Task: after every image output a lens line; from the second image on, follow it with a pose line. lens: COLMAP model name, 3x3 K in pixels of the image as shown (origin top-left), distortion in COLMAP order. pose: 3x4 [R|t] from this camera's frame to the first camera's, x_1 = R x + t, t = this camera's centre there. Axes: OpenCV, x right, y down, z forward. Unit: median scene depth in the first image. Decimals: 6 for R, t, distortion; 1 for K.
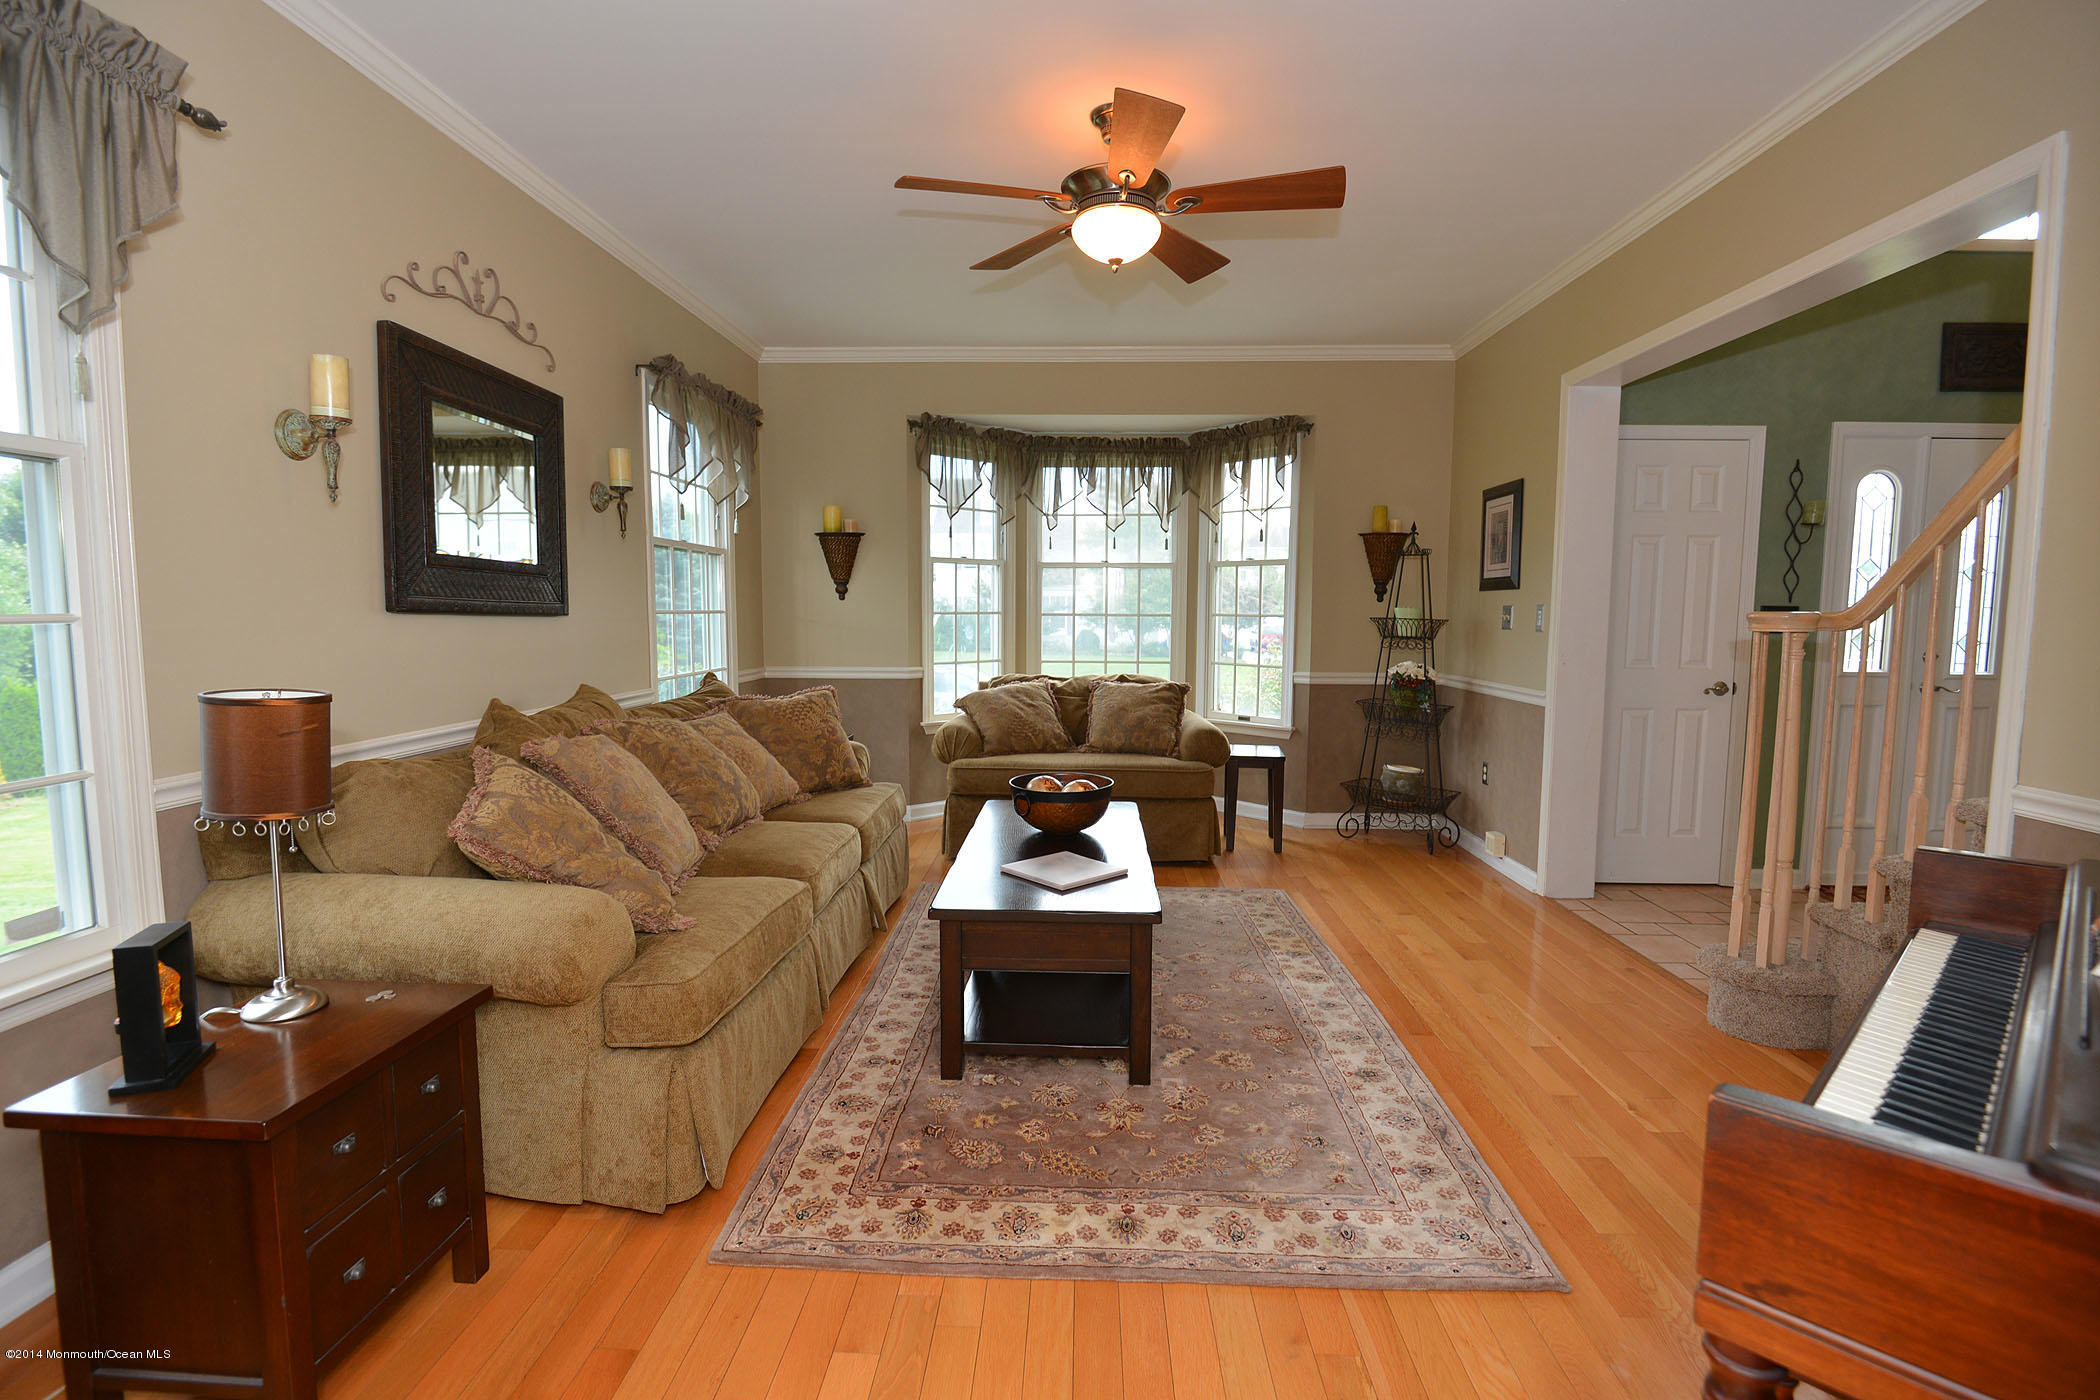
lens RADIAL K [[956.3, 0, 1064.5], [0, 956.3, 693.5], [0, 0, 1]] dist [-0.007443, -0.005241]
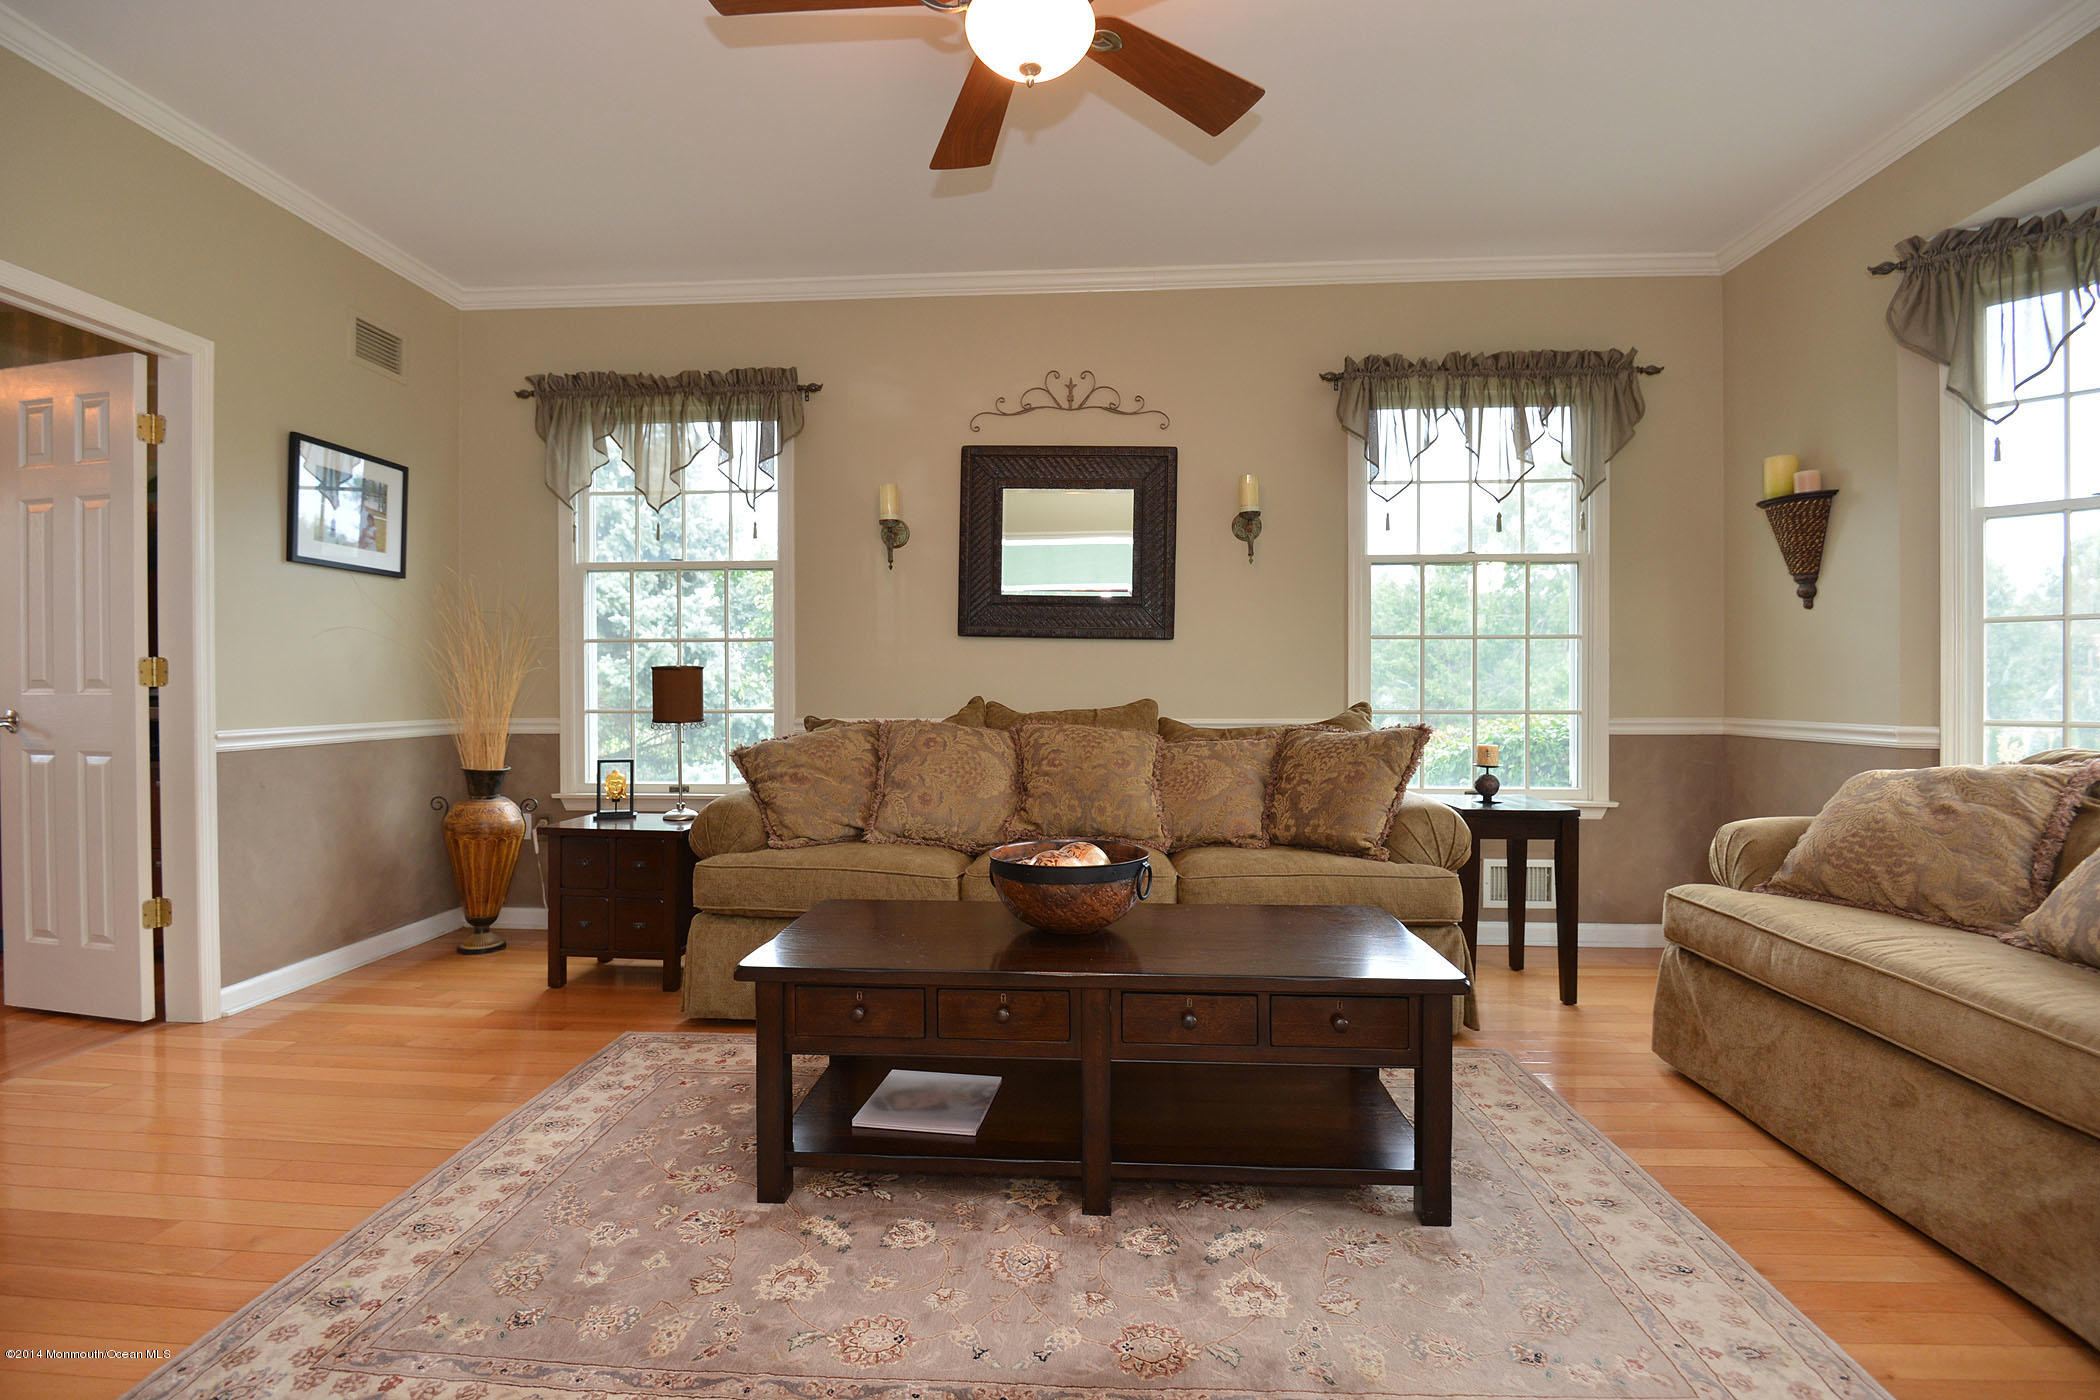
lens RADIAL K [[956.3, 0, 1044.2], [0, 956.3, 705.4], [0, 0, 1]] dist [-0.007443, -0.005241]
pose [[-0.026895, 0.022125, -0.999393, 0.711422], [-0.082975, 0.996256, 0.024288, -0.022087], [0.996189, 0.083578, -0.024959, 1.028823]]
